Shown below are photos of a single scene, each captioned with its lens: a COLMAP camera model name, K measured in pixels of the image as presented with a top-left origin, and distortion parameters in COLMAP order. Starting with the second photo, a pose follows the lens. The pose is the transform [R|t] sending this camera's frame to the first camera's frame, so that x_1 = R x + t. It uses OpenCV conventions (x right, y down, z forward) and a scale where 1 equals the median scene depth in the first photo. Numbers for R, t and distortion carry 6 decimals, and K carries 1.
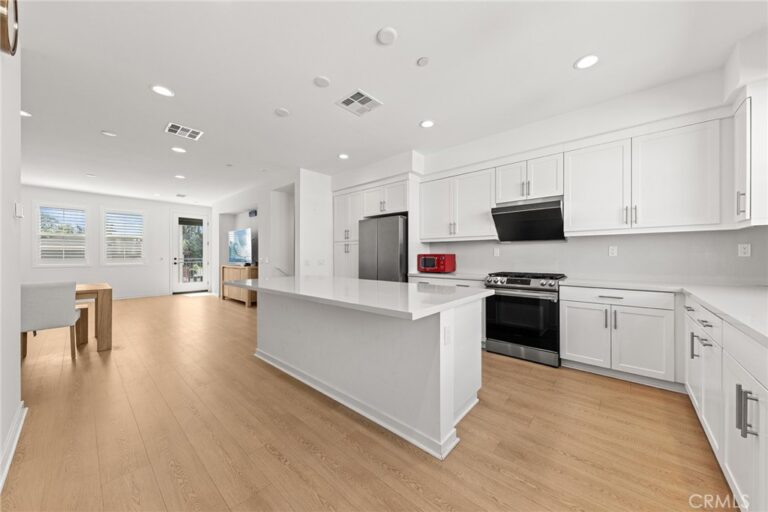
lens RADIAL K [[266.1, 0, 402.5], [0, 266.1, 253.9], [0, 0, 1]] dist [0.001763, -0.000031]
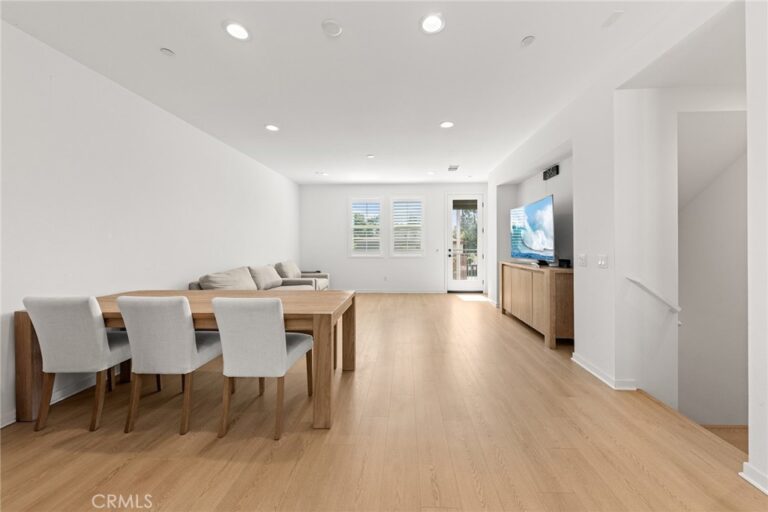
lens RADIAL K [[282.5, 0, 386.3], [0, 282.5, 247.8], [0, 0, 1]] dist [0.000345, -0.000066]
pose [[0.574284, 0.006500, -0.818630, -0.269019], [0.007448, 0.999886, 0.013164, -0.003168], [0.818622, -0.013657, 0.574170, 0.365375]]
